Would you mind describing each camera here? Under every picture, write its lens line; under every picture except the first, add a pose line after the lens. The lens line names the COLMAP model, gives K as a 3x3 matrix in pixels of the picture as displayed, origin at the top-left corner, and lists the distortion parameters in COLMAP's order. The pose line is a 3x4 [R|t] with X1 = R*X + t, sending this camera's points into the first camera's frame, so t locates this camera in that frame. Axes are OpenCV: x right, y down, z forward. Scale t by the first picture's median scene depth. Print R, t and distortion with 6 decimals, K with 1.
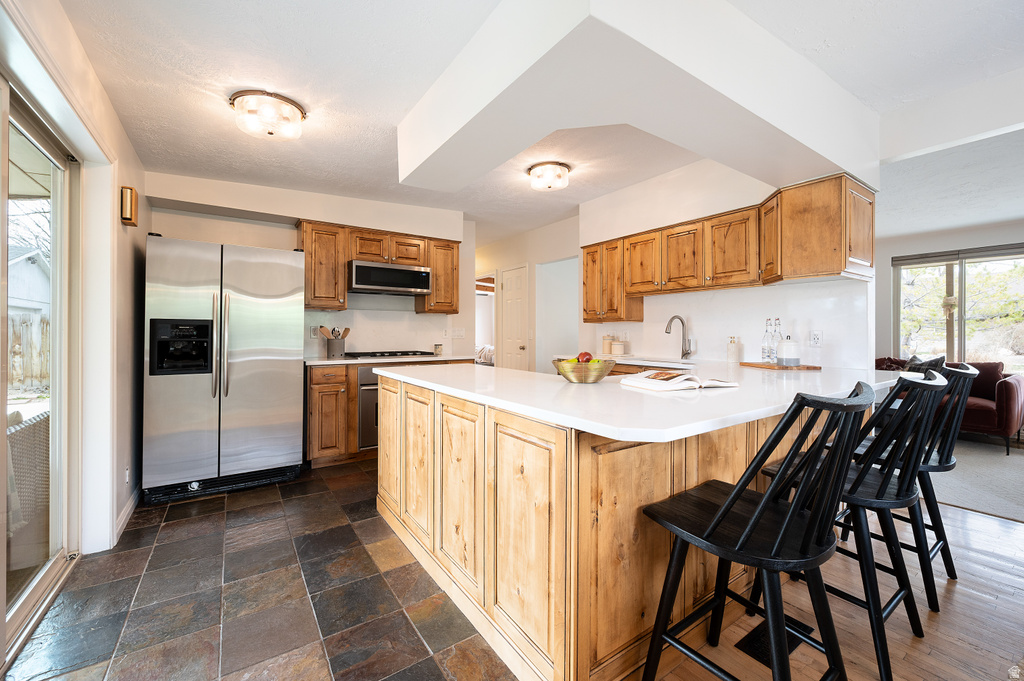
lens RADIAL K [[412.2, 0, 514.2], [0, 412.2, 334.2], [0, 0, 1]] dist [0.002755, 0.000079]
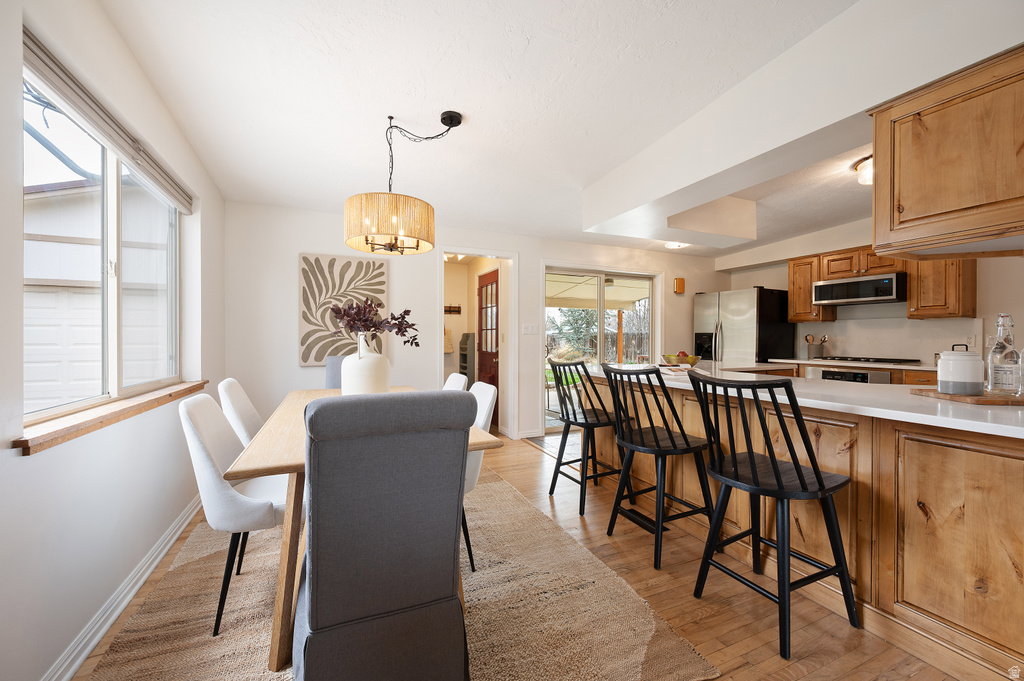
lens RADIAL K [[412.2, 0, 511.7], [0, 412.2, 340.2], [0, 0, 1]] dist [0.002755, 0.000079]
pose [[-0.186629, 0.003510, -0.982424, 0.854282], [-0.006982, 0.999964, 0.004899, -0.001298], [0.982406, 0.007774, -0.186598, 0.274649]]
